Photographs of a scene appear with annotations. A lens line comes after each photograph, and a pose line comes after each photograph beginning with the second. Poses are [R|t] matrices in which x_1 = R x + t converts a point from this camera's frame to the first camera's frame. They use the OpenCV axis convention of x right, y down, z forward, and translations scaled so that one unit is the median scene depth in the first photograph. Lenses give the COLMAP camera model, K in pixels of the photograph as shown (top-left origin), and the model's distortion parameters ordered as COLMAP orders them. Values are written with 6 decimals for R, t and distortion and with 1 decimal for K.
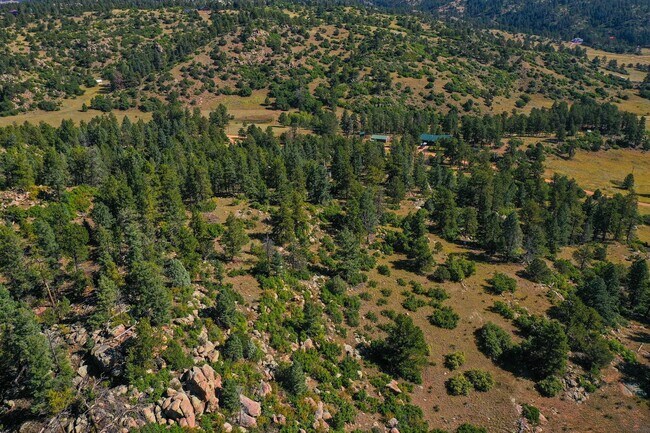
lens RADIAL K [[512.5, 0, 325.0], [0, 512.5, 216.5], [0, 0, 1]] dist [-0.003971, -0.002858]
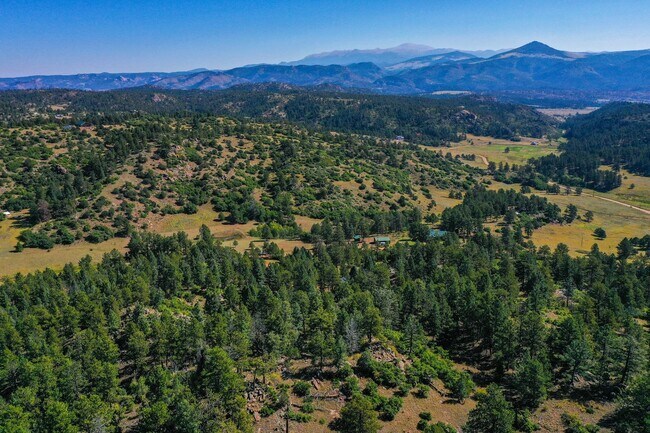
lens RADIAL K [[512.5, 0, 325.0], [0, 512.5, 216.5], [0, 0, 1]] dist [-0.003971, -0.002858]
pose [[0.915309, -0.104047, 0.389080, -0.283163], [0.173925, 0.973446, -0.148841, -0.044196], [-0.363262, 0.203906, 0.909100, 0.053172]]
